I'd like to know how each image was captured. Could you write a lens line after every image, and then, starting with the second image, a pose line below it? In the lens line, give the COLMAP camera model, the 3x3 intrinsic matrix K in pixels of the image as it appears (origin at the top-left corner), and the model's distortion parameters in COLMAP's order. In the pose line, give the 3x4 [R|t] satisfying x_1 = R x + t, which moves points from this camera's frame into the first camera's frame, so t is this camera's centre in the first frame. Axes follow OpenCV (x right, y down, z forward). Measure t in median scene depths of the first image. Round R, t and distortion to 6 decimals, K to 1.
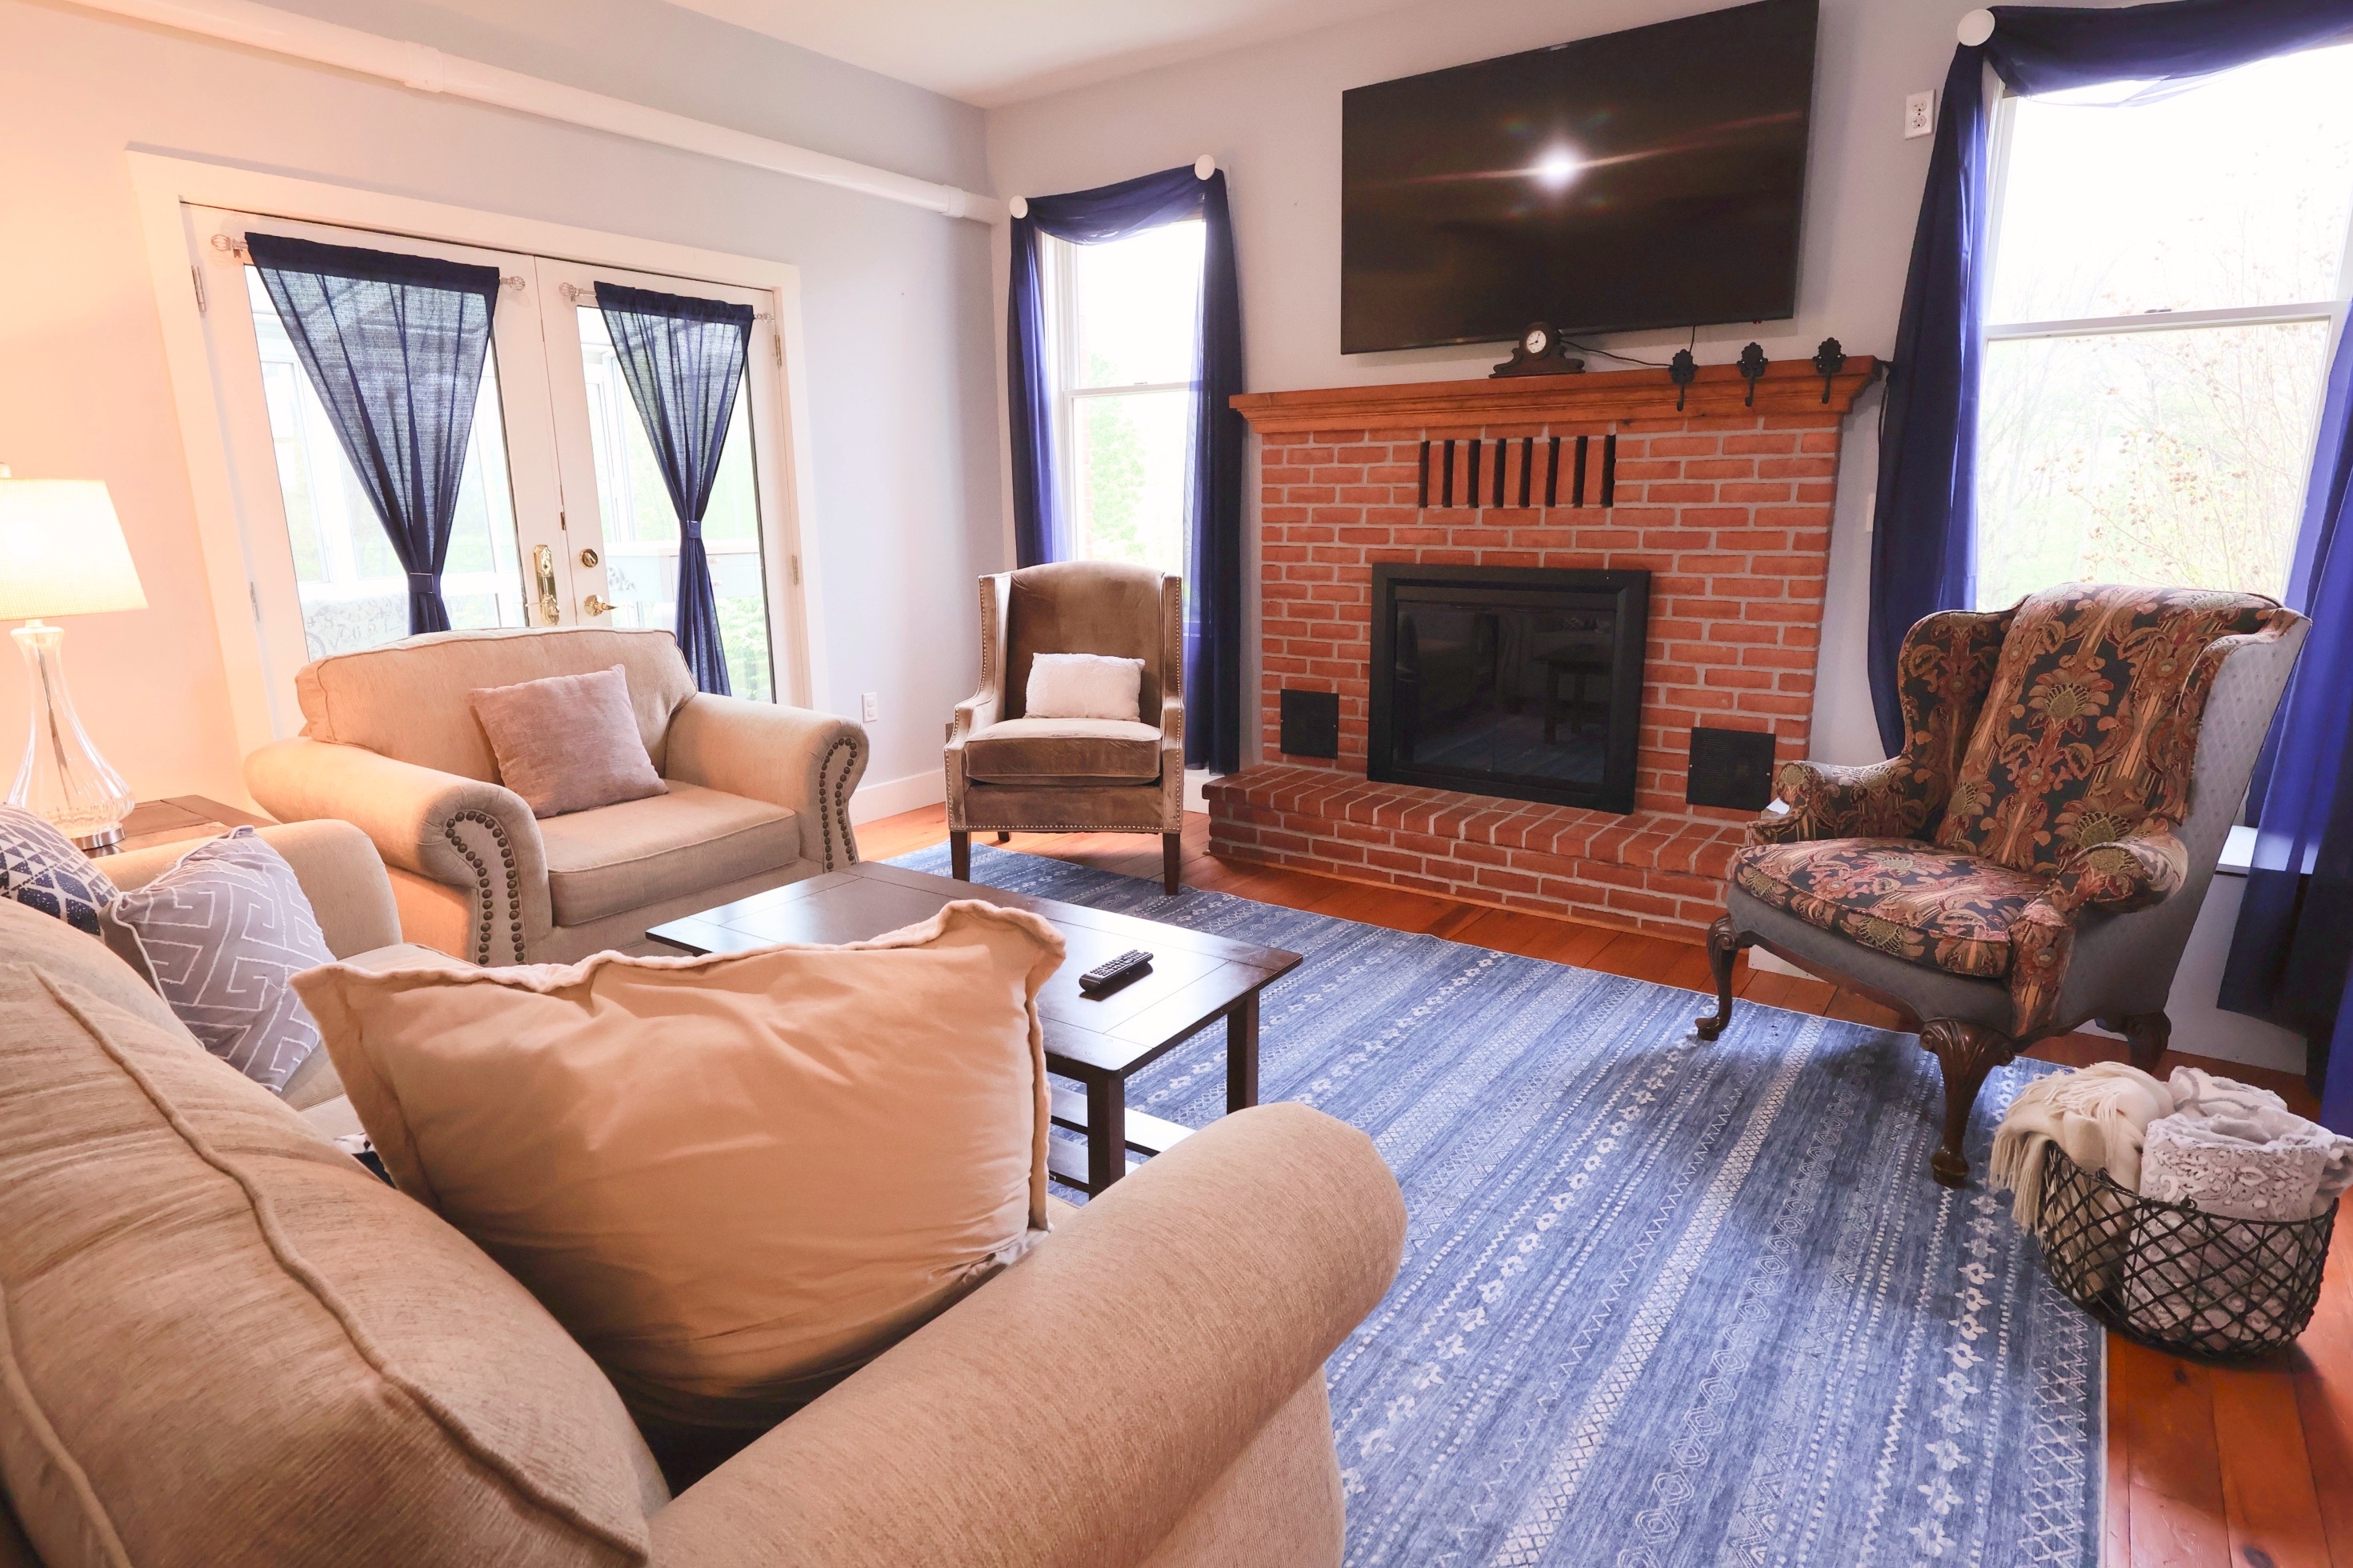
lens RADIAL K [[1267.8, 0, 1176.5], [0, 1267.8, 784.0], [0, 0, 1]] dist [-0.004720, 0.000351]
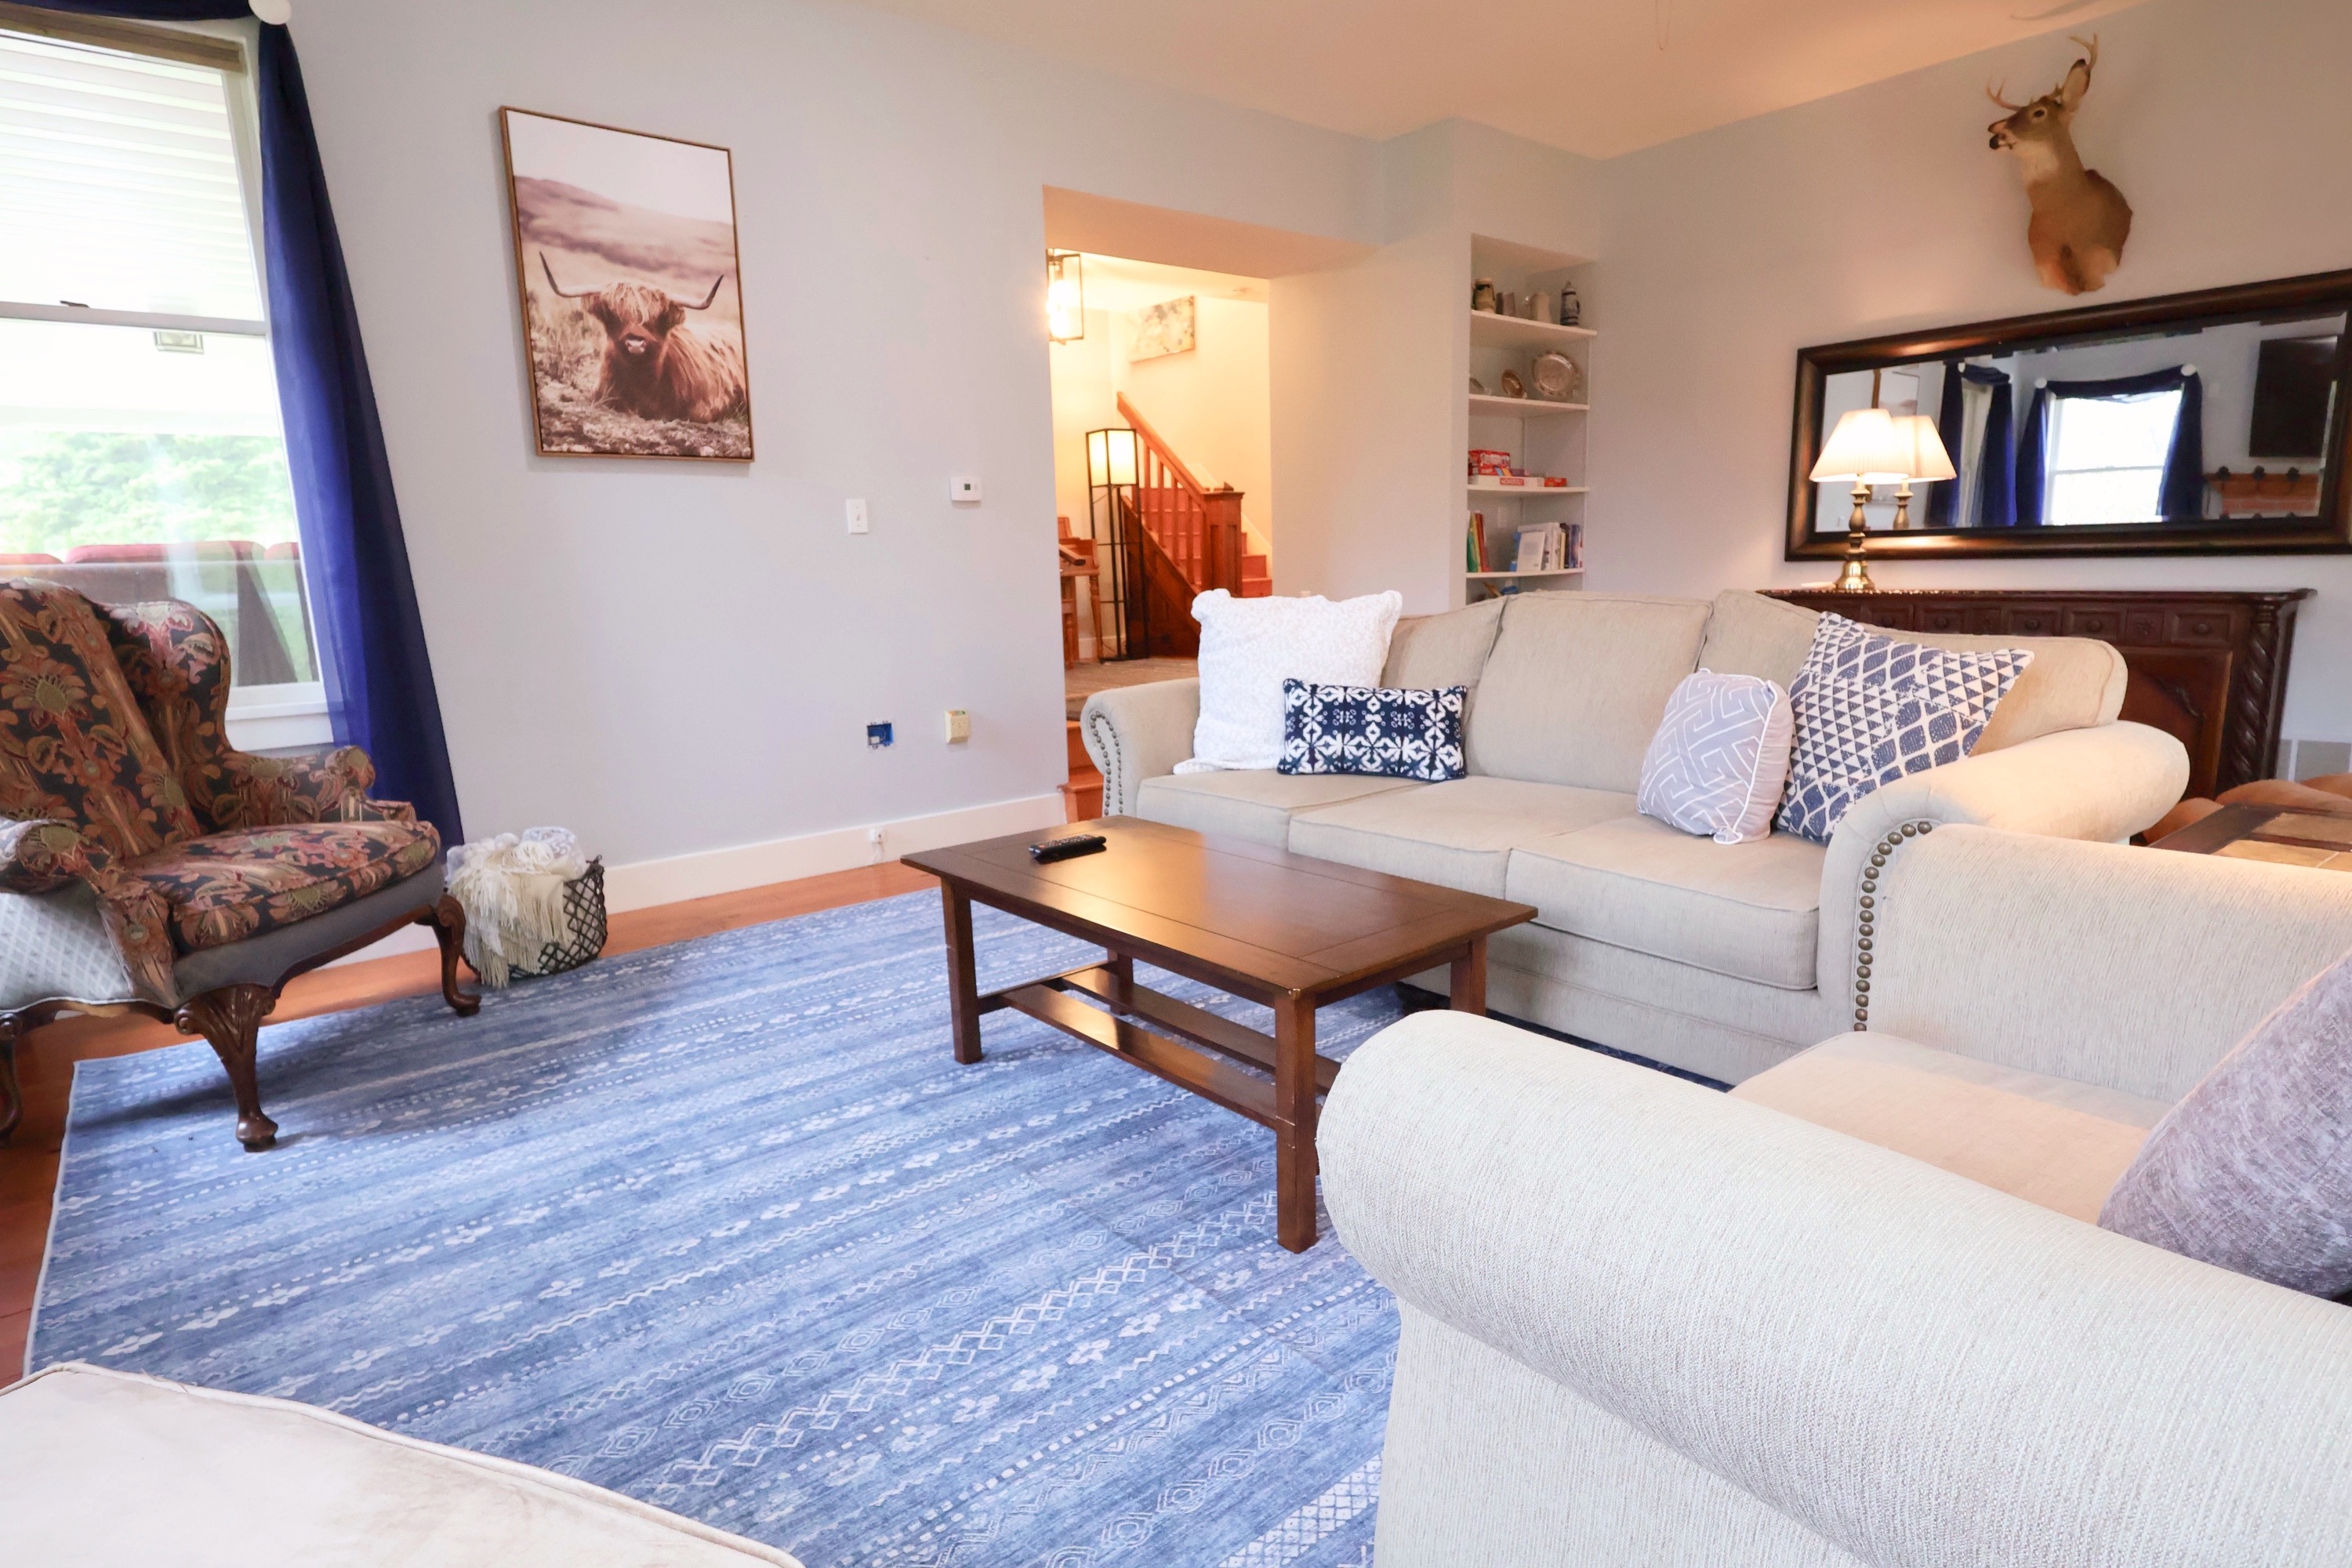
lens RADIAL K [[1257.2, 0, 1176.0], [0, 1257.2, 784.0], [0, 0, 1]] dist [0.000914, 0.000770]
pose [[-0.962641, -0.008601, 0.270645, -0.251474], [0.097462, 0.921504, 0.375941, -0.183617], [-0.252634, 0.388273, -0.886239, 1.097654]]
